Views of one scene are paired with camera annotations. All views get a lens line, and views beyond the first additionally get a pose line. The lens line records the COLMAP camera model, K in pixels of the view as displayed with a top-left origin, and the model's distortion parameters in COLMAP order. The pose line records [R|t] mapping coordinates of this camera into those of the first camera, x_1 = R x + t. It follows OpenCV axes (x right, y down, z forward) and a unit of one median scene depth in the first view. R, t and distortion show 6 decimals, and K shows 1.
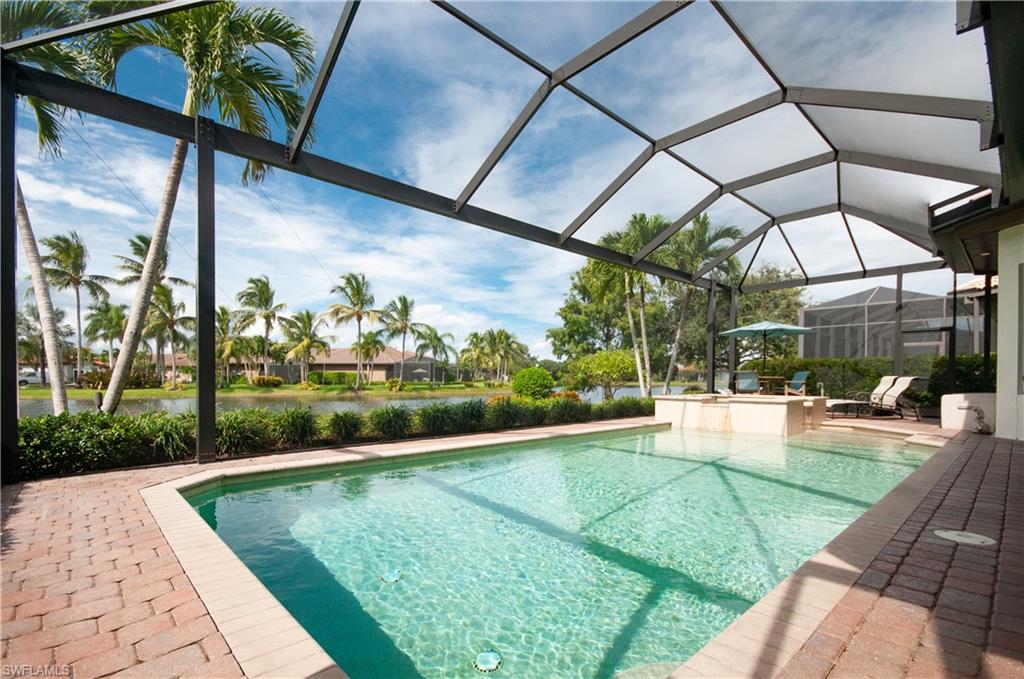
lens RADIAL K [[476.7, 0, 515.3], [0, 476.7, 378.7], [0, 0, 1]] dist [-0.000730, -0.000561]
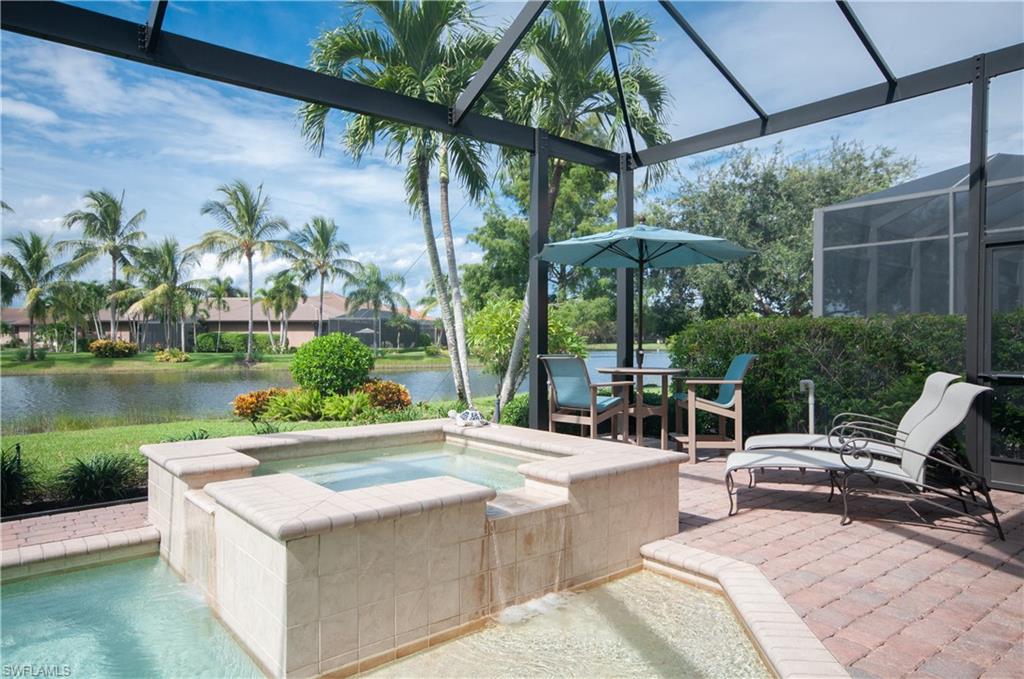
lens RADIAL K [[653.6, 0, 549.6], [0, 653.6, 332.6], [0, 0, 1]] dist [0.000835, -0.000610]
pose [[0.999679, -0.002853, -0.025171, 0.102961], [0.002606, 0.999948, -0.009859, -0.005991], [0.025198, 0.009790, 0.999635, 0.105127]]
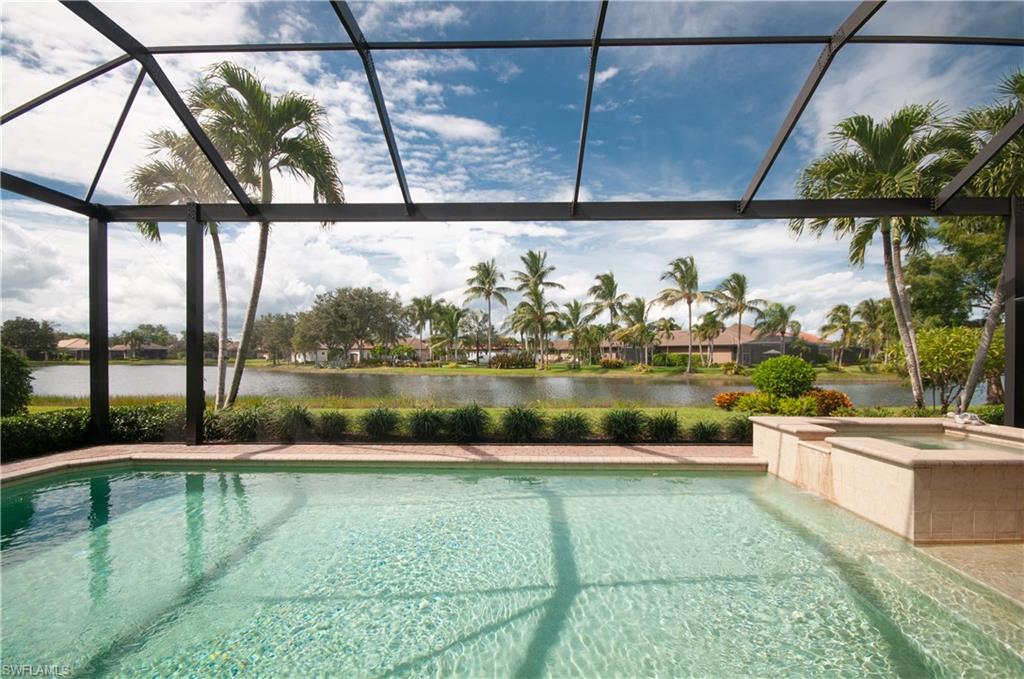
lens RADIAL K [[458.2, 0, 517.7], [0, 458.2, 356.7], [0, 0, 1]] dist [-0.000979, -0.000526]
pose [[0.711140, -0.002507, -0.703046, 0.087142], [0.001136, 0.999996, -0.002416, -0.007467], [0.703049, 0.000920, 0.711141, 0.060870]]
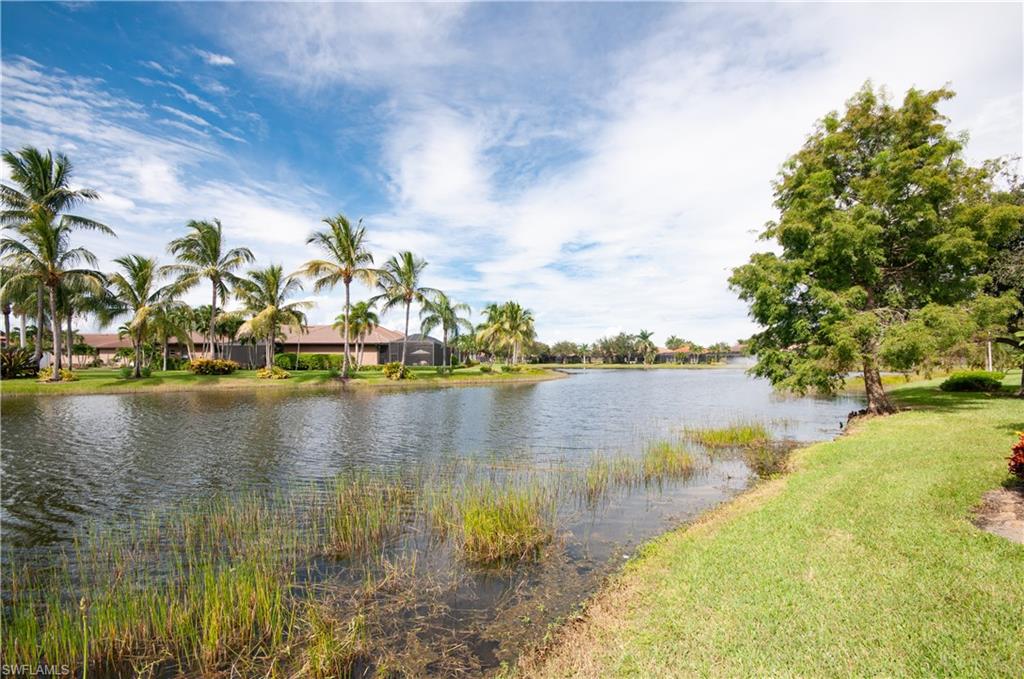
lens RADIAL K [[444.0, 0, 512.0], [0, 444.0, 339.5], [0, 0, 1]] dist [0.032261, -0.016996]
pose [[0.998328, -0.000411, 0.057805, -0.111392], [0.003267, 0.998778, -0.049323, -0.000376], [-0.057714, 0.049429, 0.997109, 0.295763]]
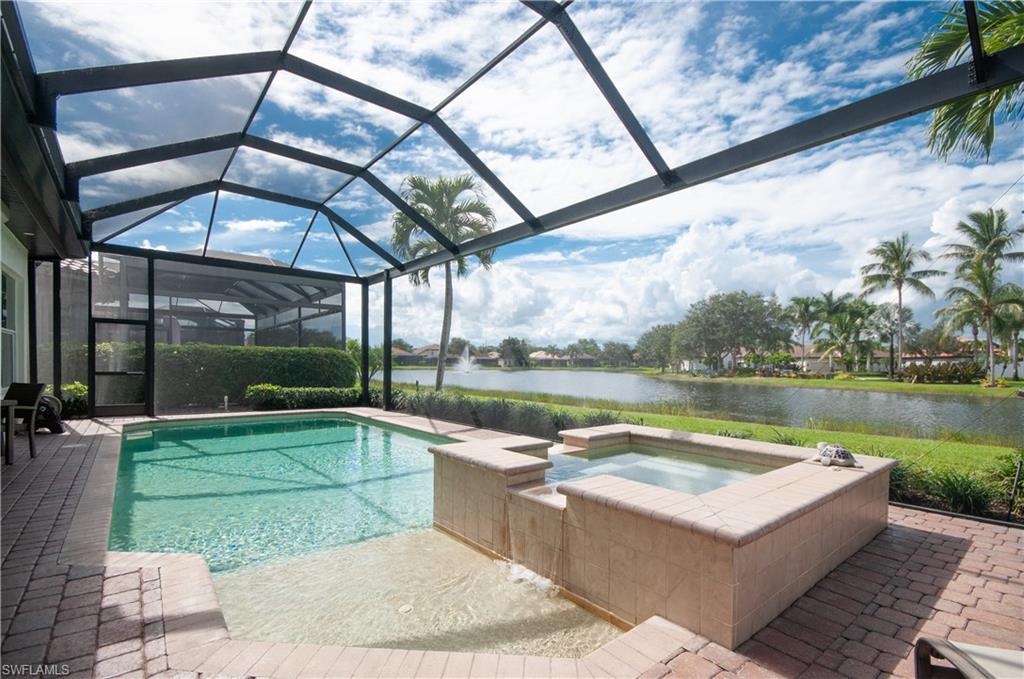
lens RADIAL K [[471.0, 0, 514.3], [0, 471.0, 372.7], [0, 0, 1]] dist [-0.000620, -0.000249]
pose [[-0.063802, 0.014727, -0.997854, 0.152578], [-0.009458, 0.999837, 0.015361, -0.005456], [0.997918, 0.010418, -0.063653, 0.165876]]
